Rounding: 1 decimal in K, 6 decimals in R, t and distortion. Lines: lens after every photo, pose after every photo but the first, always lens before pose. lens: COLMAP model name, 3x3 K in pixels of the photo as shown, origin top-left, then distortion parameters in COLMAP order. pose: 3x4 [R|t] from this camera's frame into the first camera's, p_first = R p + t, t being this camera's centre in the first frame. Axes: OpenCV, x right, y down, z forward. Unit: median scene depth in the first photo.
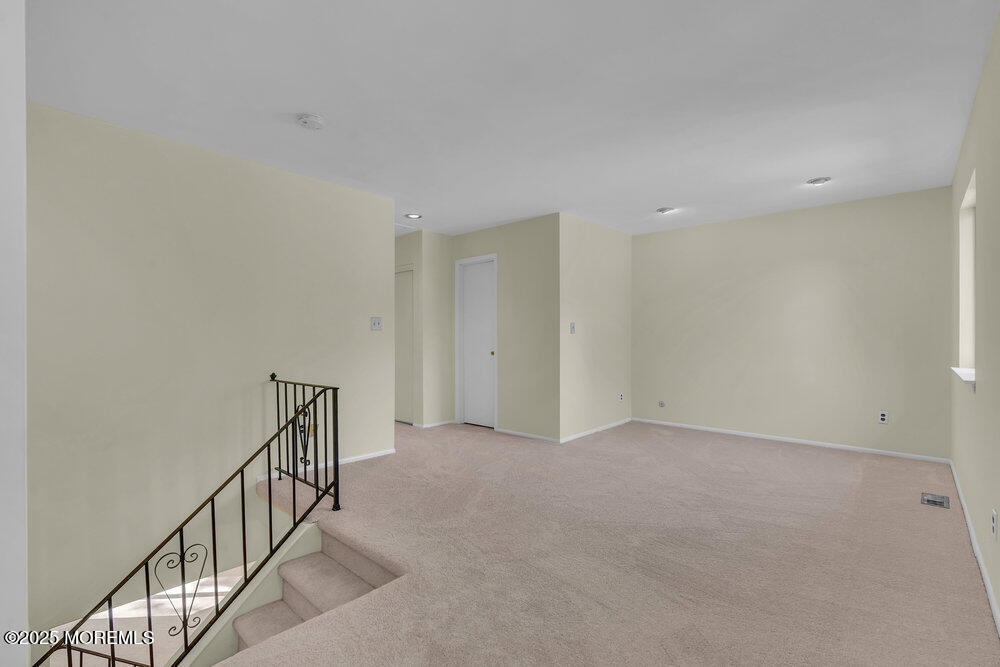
lens RADIAL K [[447.8, 0, 498.9], [0, 447.8, 332.5], [0, 0, 1]] dist [-0.001645, 0.000115]
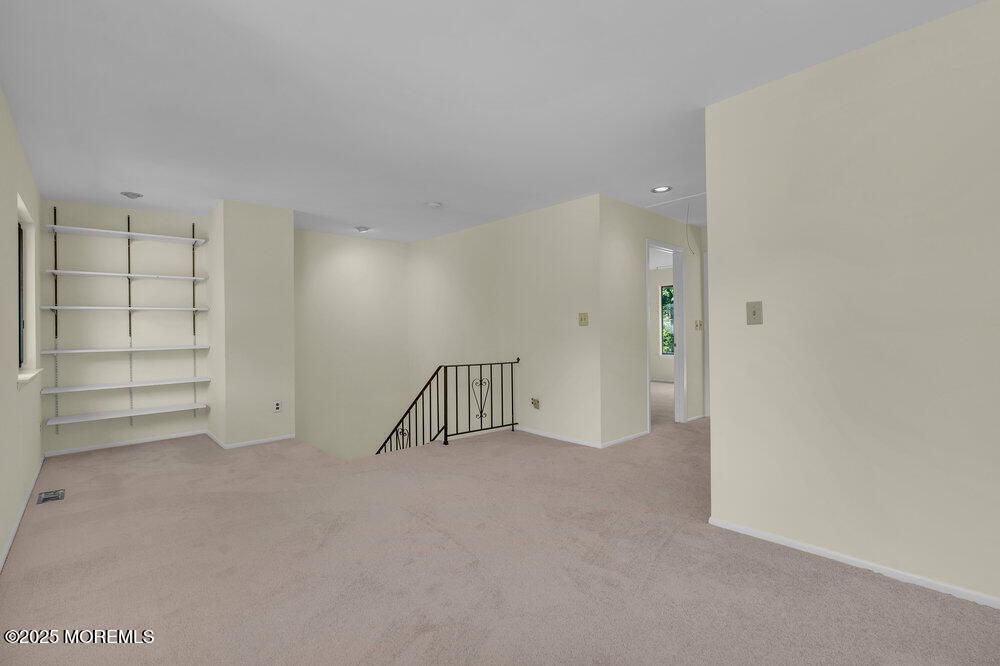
lens RADIAL K [[447.8, 0, 498.9], [0, 447.8, 332.0], [0, 0, 1]] dist [-0.001645, 0.000115]
pose [[-0.081397, 0.005152, -0.996668, 0.807231], [0.027826, 0.999609, 0.002894, 0.001728], [0.996293, -0.027497, -0.081508, 0.901143]]
